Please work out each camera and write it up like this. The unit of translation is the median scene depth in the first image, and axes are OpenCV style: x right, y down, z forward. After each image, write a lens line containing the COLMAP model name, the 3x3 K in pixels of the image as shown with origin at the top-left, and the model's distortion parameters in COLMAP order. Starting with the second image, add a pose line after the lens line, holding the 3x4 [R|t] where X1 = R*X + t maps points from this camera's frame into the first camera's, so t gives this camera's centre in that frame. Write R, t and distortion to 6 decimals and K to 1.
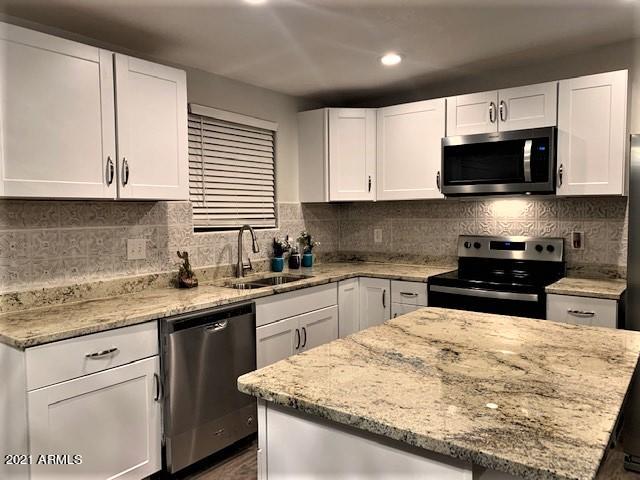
lens RADIAL K [[488.8, 0, 320.4], [0, 488.8, 237.0], [0, 0, 1]] dist [0.123615, -0.216189]
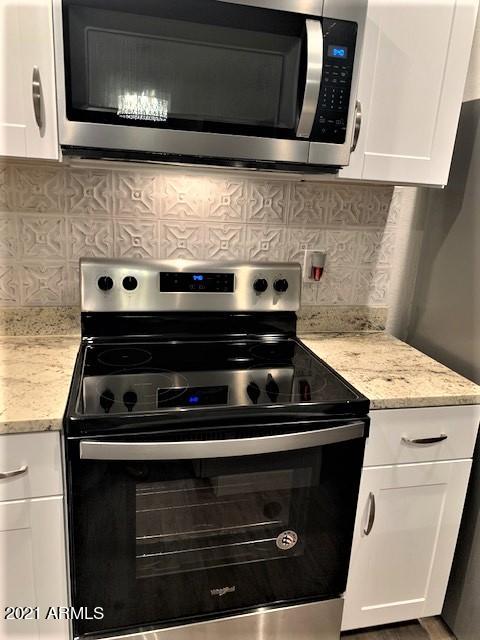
lens RADIAL K [[488.8, 0, 240.0], [0, 488.8, 320.0], [0, 0, 1]] dist [0.123615, -0.216189]
pose [[0.624390, -0.165198, 0.763444, 0.054972], [-0.018913, 0.973896, 0.226205, -0.053497], [-0.780884, -0.155679, 0.604966, 0.724171]]
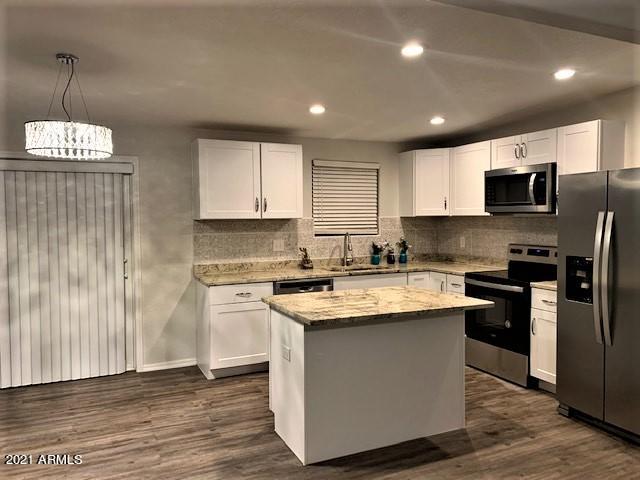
lens RADIAL K [[488.8, 0, 320.4], [0, 488.8, 237.0], [0, 0, 1]] dist [0.123615, -0.216189]
pose [[0.879708, 0.021958, -0.475007, 0.512218], [-0.025215, 0.999682, -0.000487, -0.007641], [0.474845, 0.012406, 0.879982, -0.413700]]
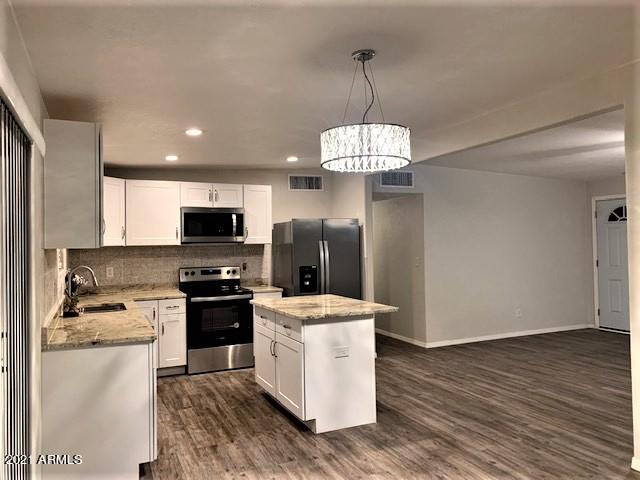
lens RADIAL K [[488.8, 0, 320.4], [0, 488.8, 237.0], [0, 0, 1]] dist [0.123615, -0.216189]
pose [[0.474783, 0.015006, 0.879975, -0.969989], [0.060602, 0.996924, -0.049697, 0.003510], [-0.878014, 0.076924, 0.472413, -0.139056]]
